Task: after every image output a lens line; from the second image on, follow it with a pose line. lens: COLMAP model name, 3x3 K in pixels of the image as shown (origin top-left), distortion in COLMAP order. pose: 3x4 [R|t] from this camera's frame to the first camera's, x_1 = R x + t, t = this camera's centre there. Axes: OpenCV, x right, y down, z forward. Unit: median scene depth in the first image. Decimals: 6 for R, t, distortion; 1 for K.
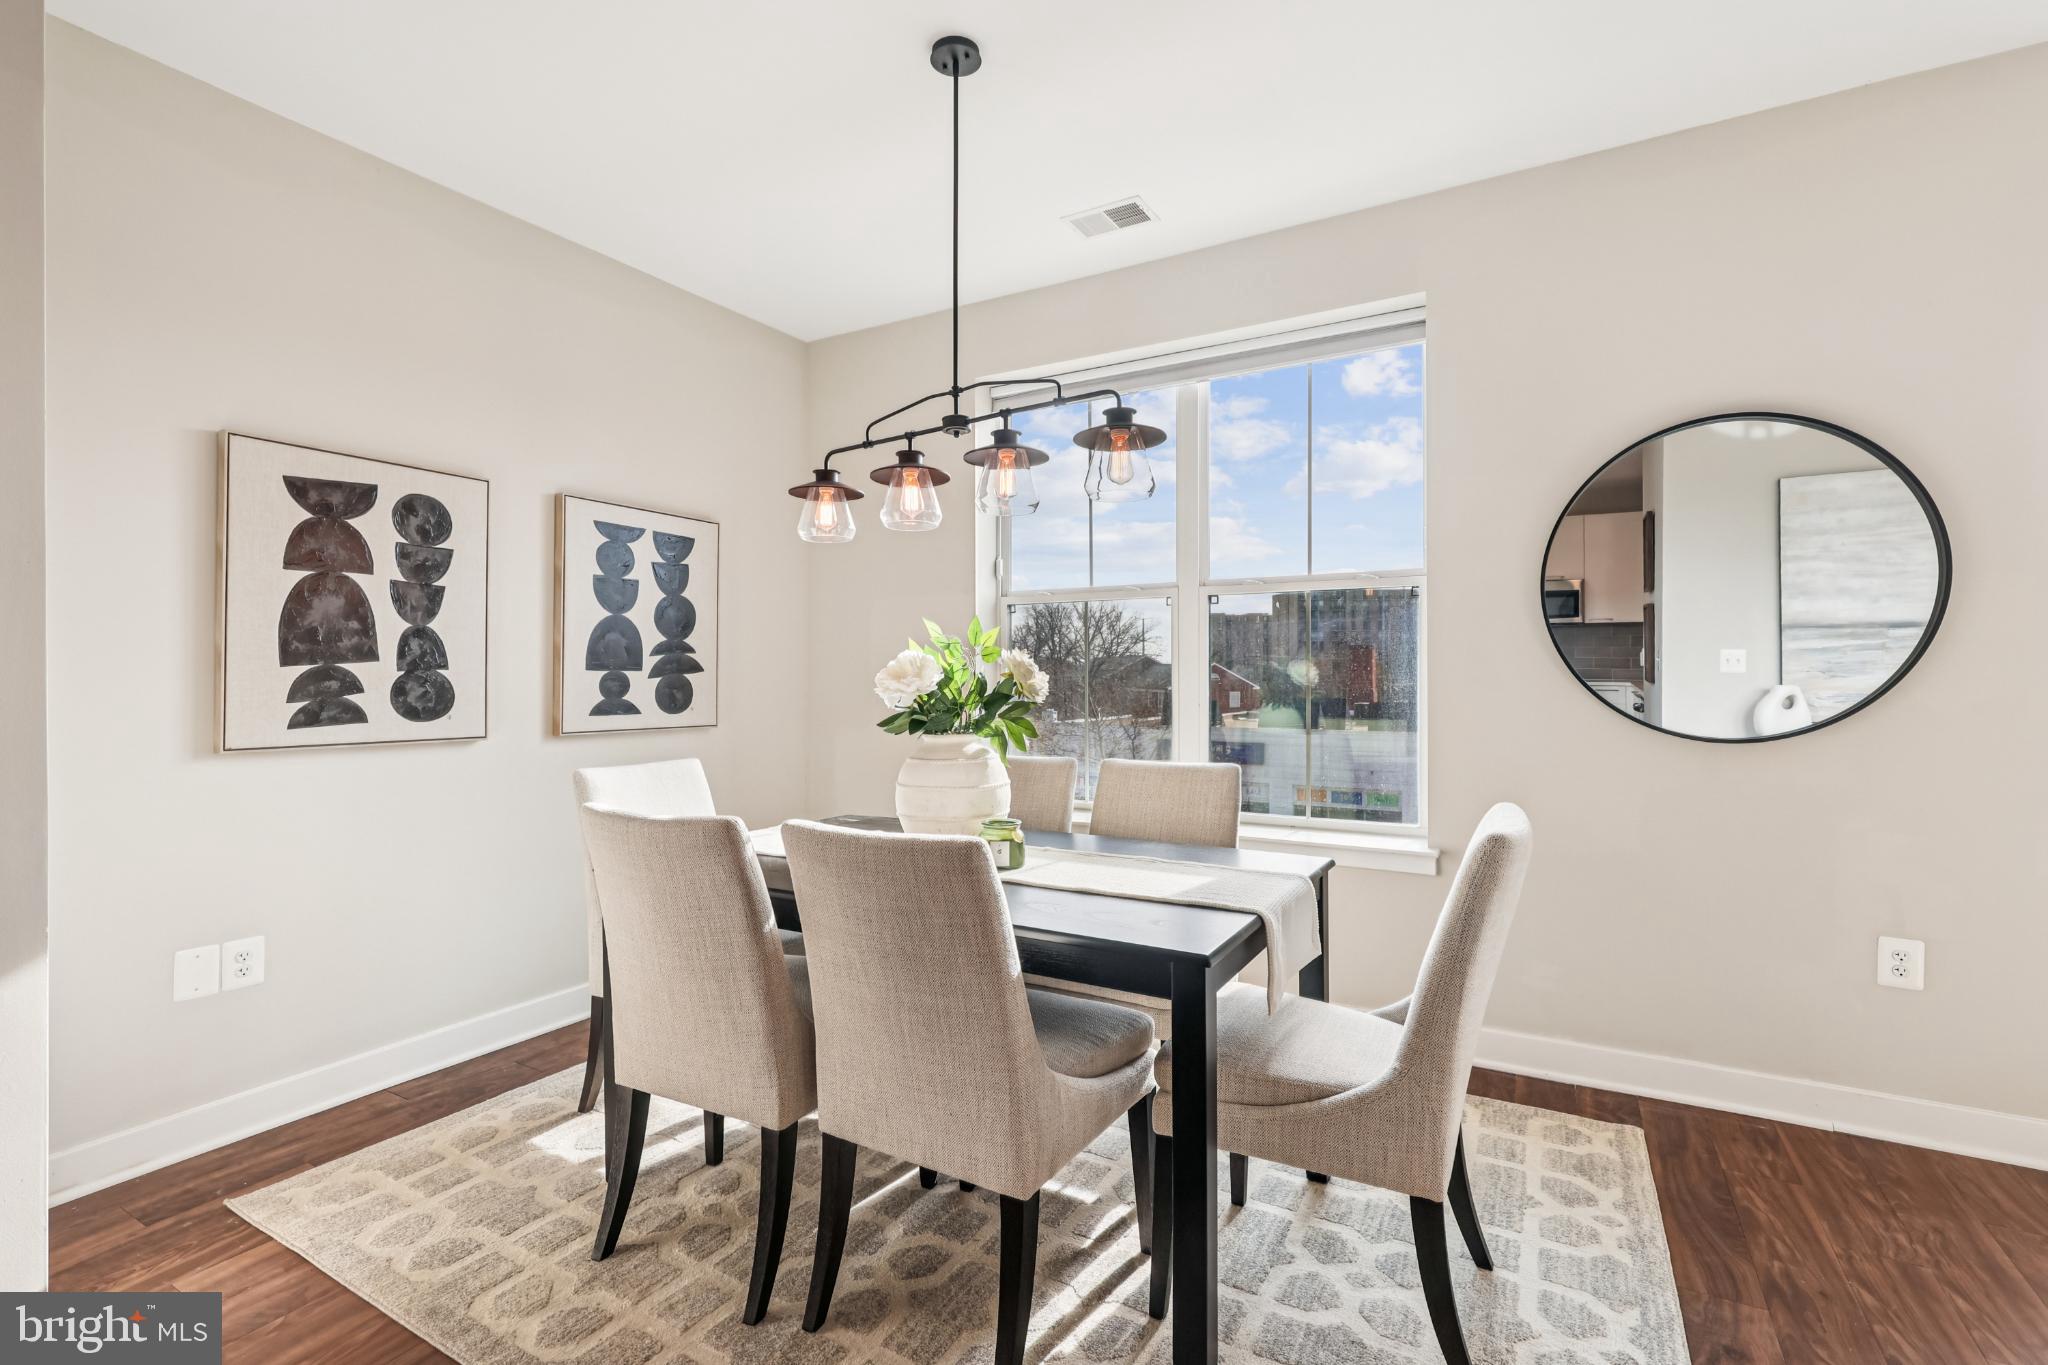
lens RADIAL K [[923.2, 0, 1035.9], [0, 923.2, 675.3], [0, 0, 1]] dist [-0.003218, -0.000526]
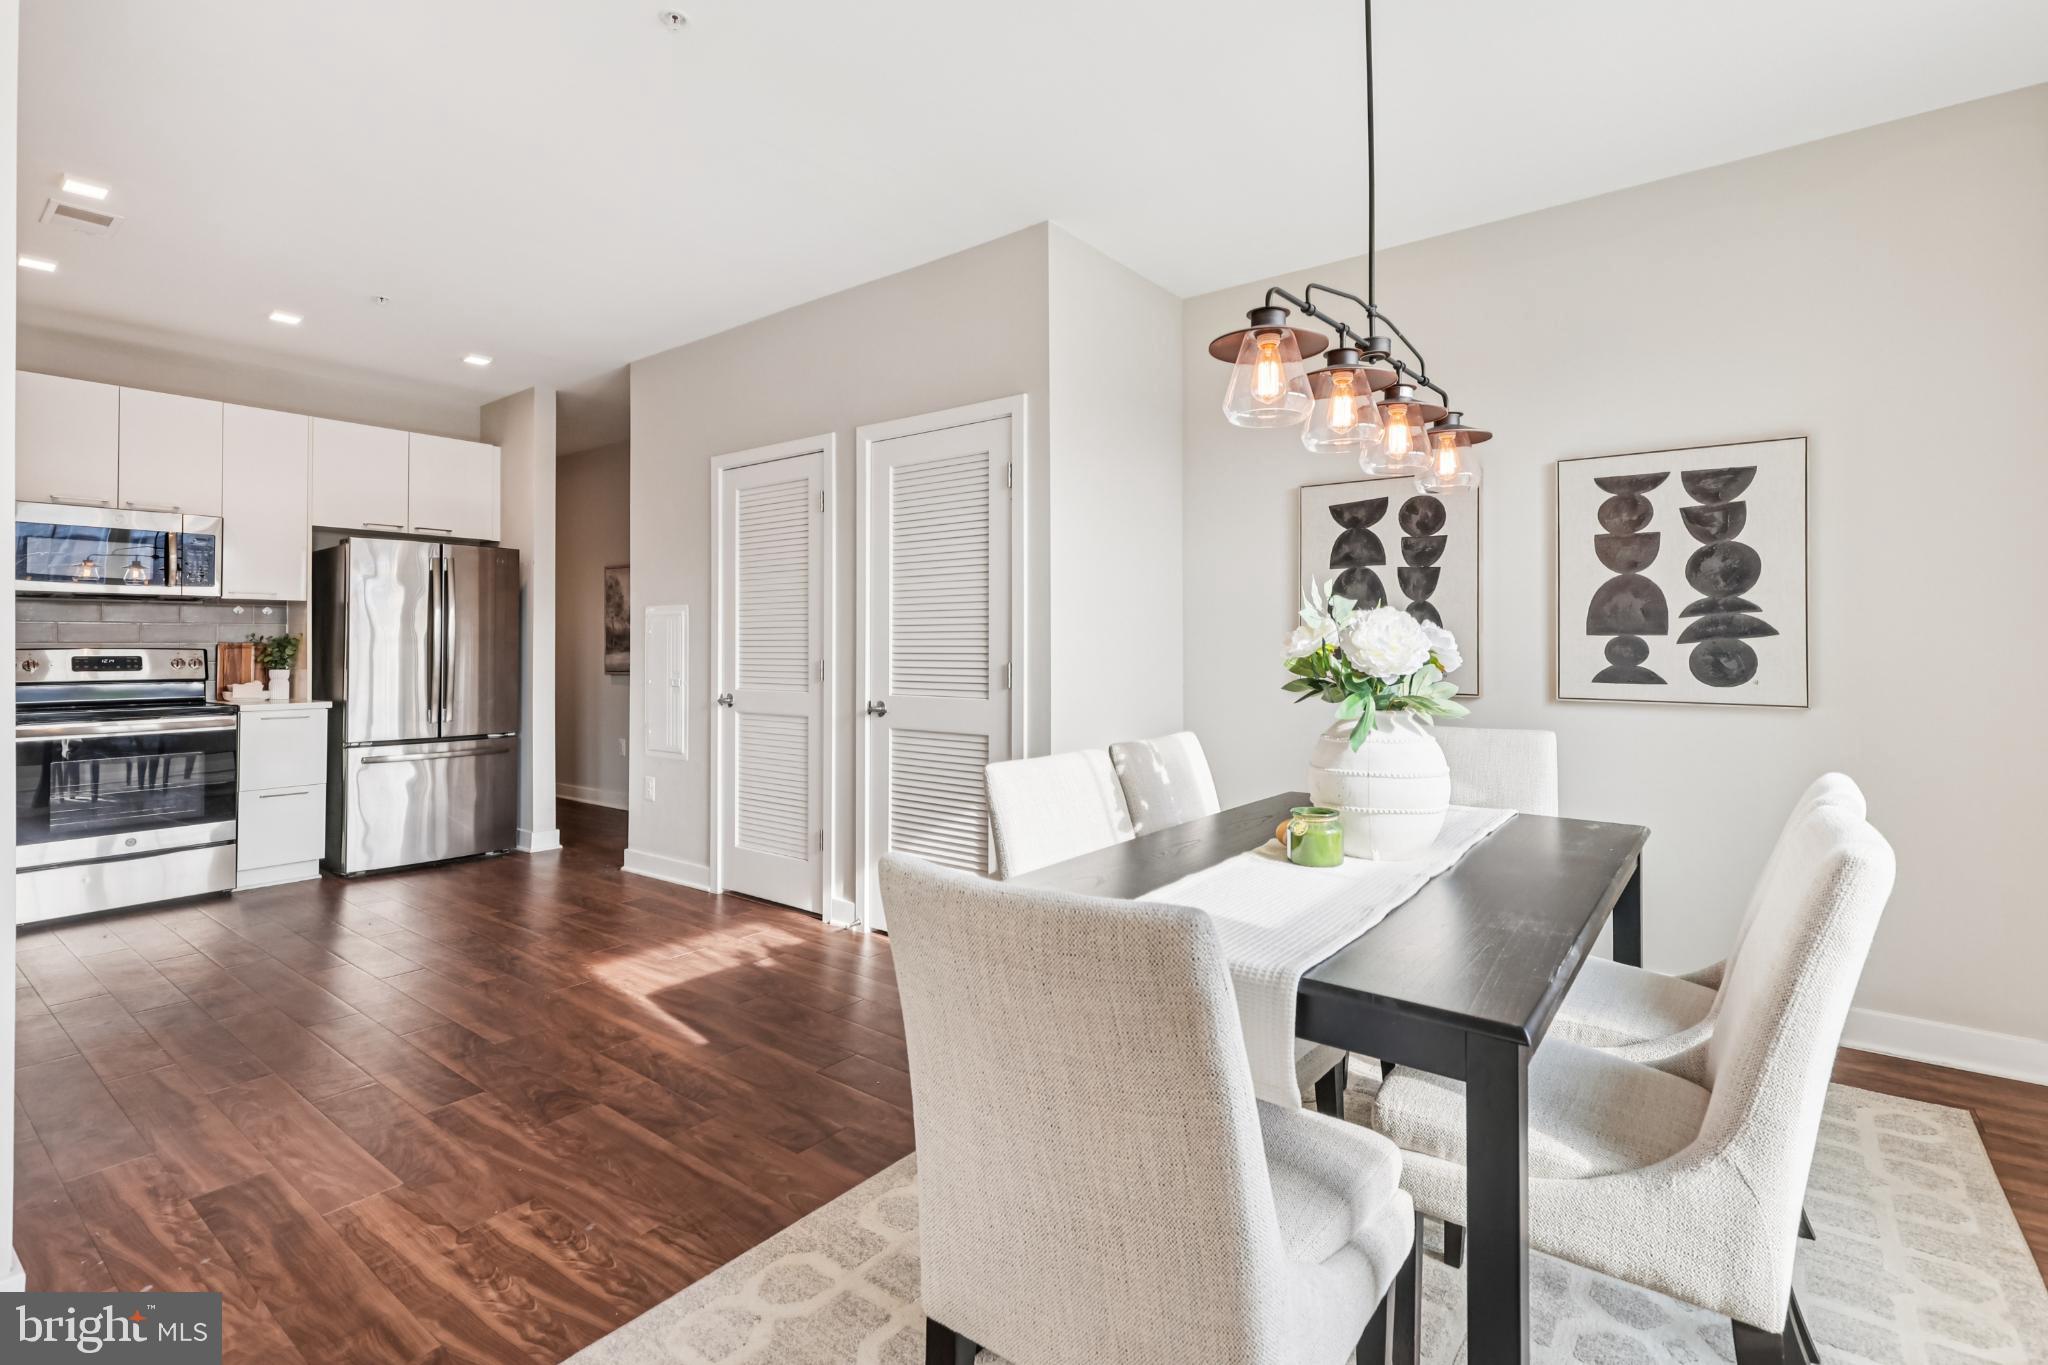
lens RADIAL K [[950.7, 0, 1039.7], [0, 950.7, 629.4], [0, 0, 1]] dist [0.002343, 0.000013]
pose [[-0.122867, -0.013539, -0.992331, 0.657250], [0.002888, 0.999898, -0.014000, 0.000921], [0.992419, -0.004586, -0.122815, 0.635167]]
